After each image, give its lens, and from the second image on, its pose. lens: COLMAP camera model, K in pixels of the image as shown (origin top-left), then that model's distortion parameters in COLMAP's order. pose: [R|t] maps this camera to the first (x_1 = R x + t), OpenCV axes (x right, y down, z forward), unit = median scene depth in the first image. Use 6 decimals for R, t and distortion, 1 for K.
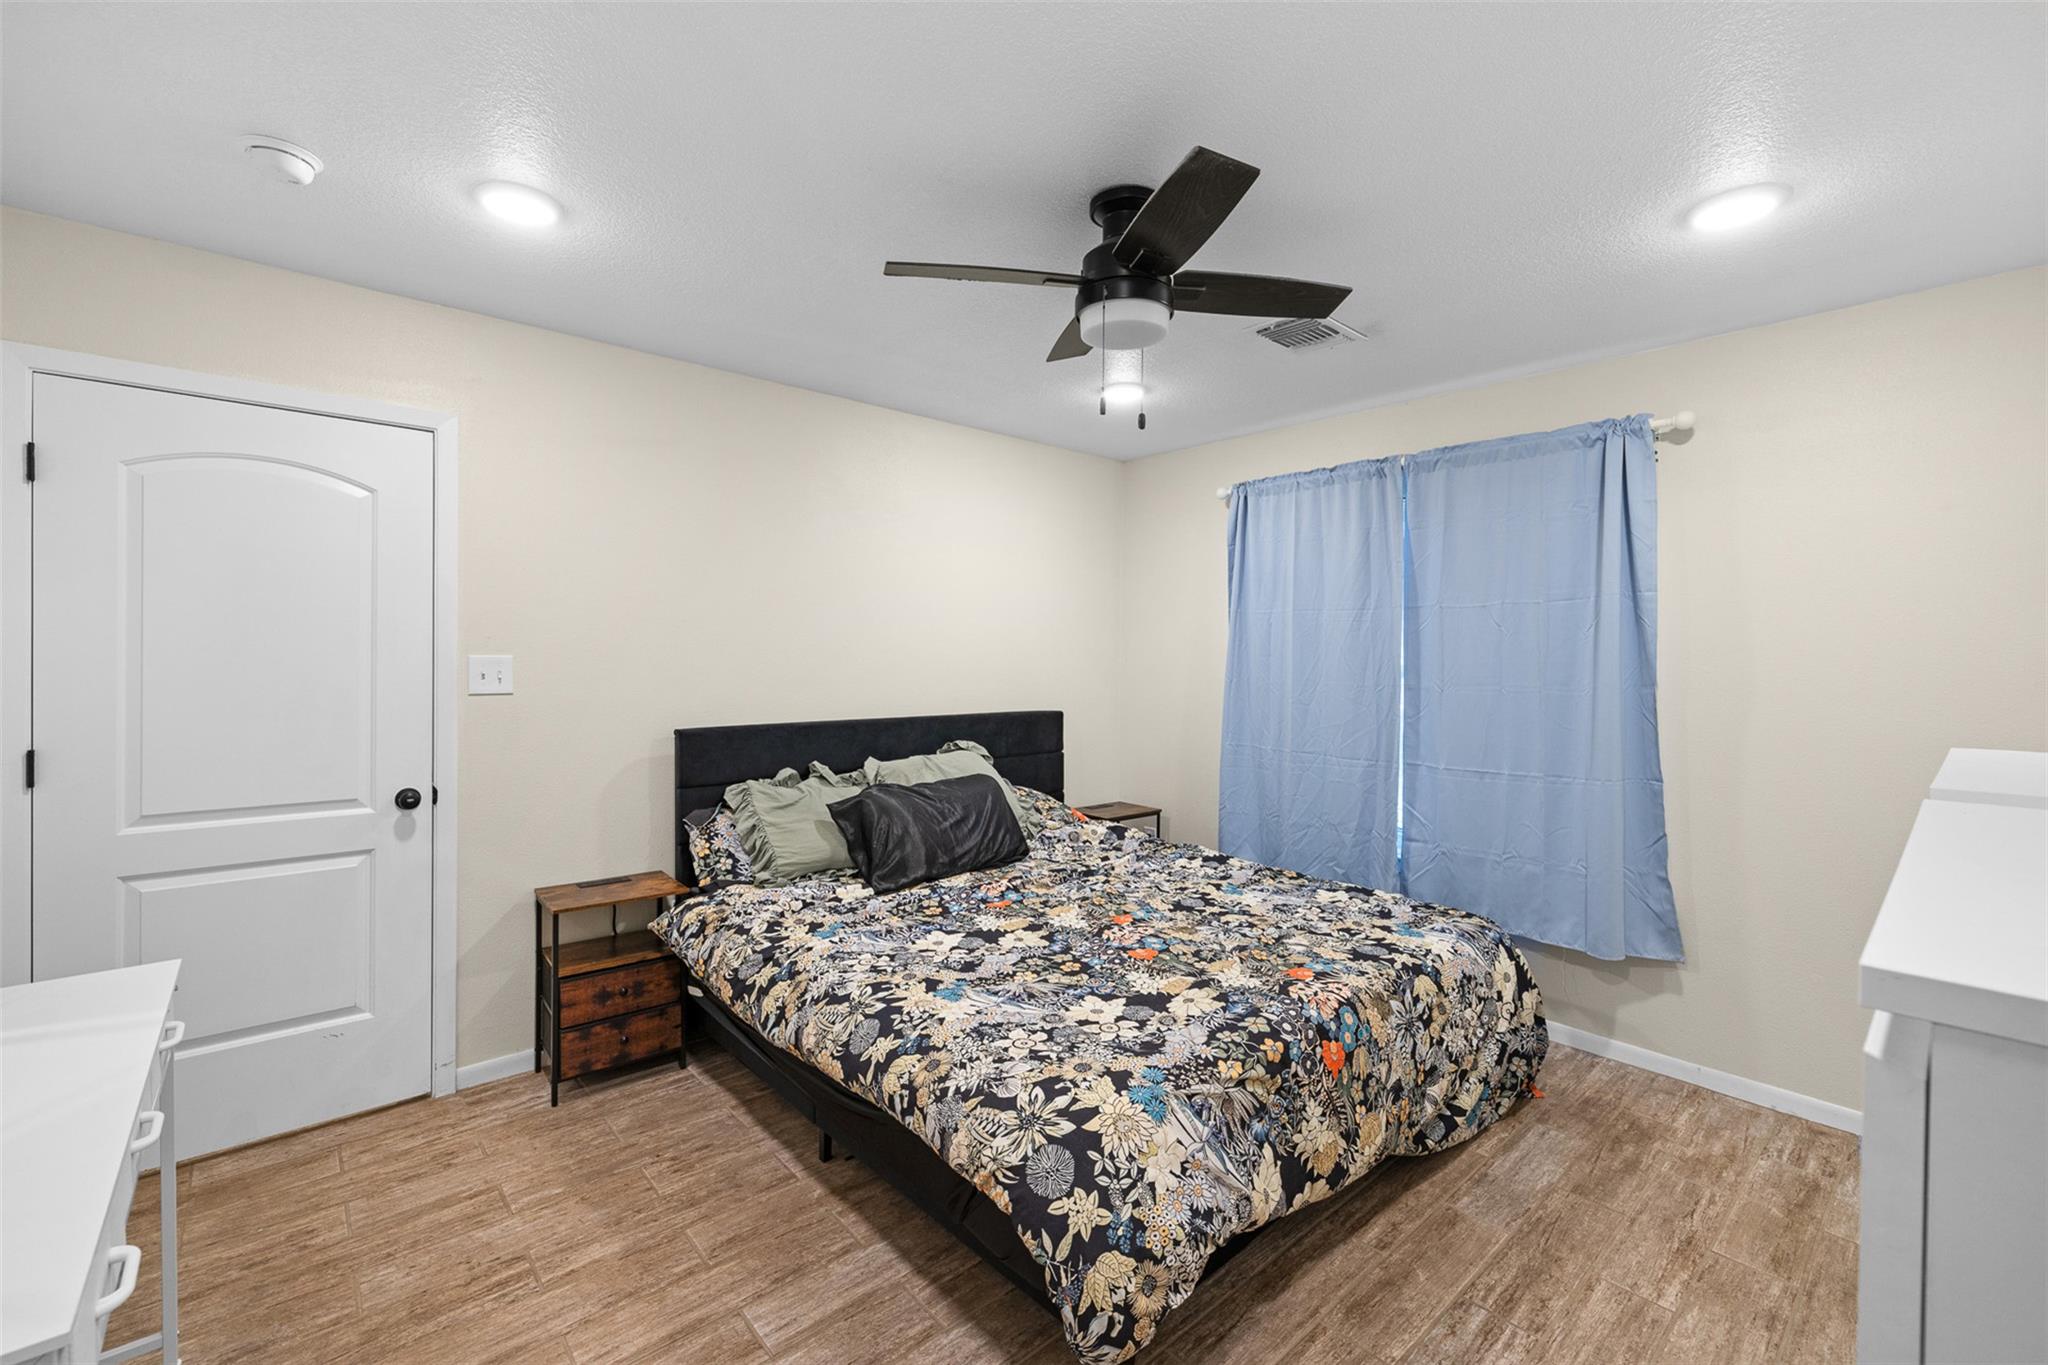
lens RADIAL K [[877.4, 0, 1017.7], [0, 877.4, 667.3], [0, 0, 1]] dist [0.000313, -0.001394]
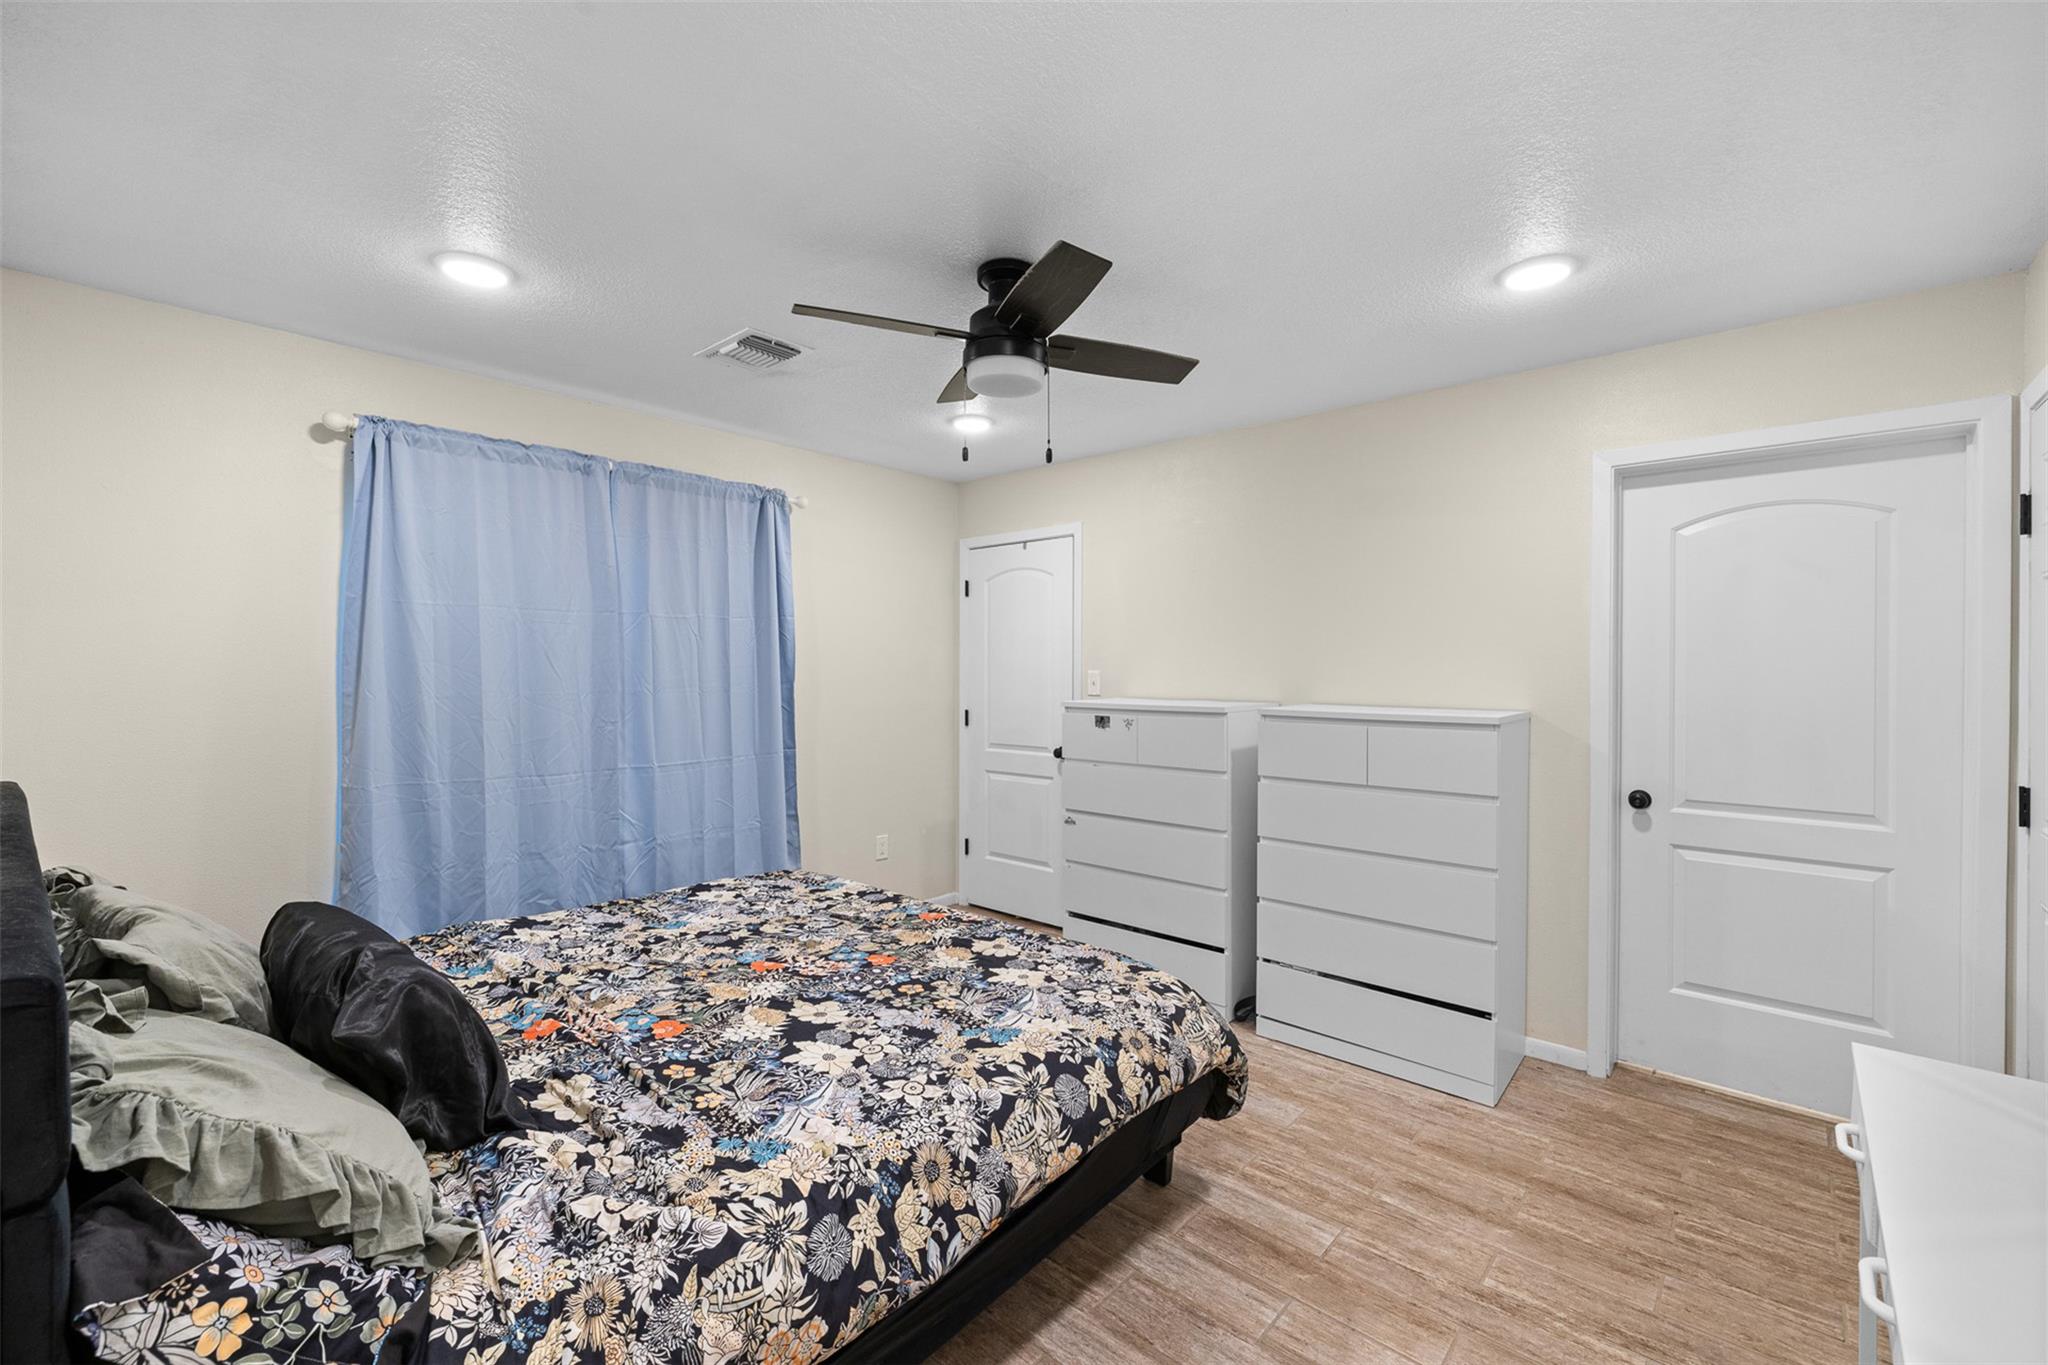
lens RADIAL K [[877.4, 0, 1007.4], [0, 877.4, 672.2], [0, 0, 1]] dist [0.000313, -0.001394]
pose [[-0.141436, -0.015082, 0.989833, -0.921196], [0.005482, 0.999857, 0.016018, -0.021984], [-0.989932, 0.007692, -0.141333, 1.048631]]
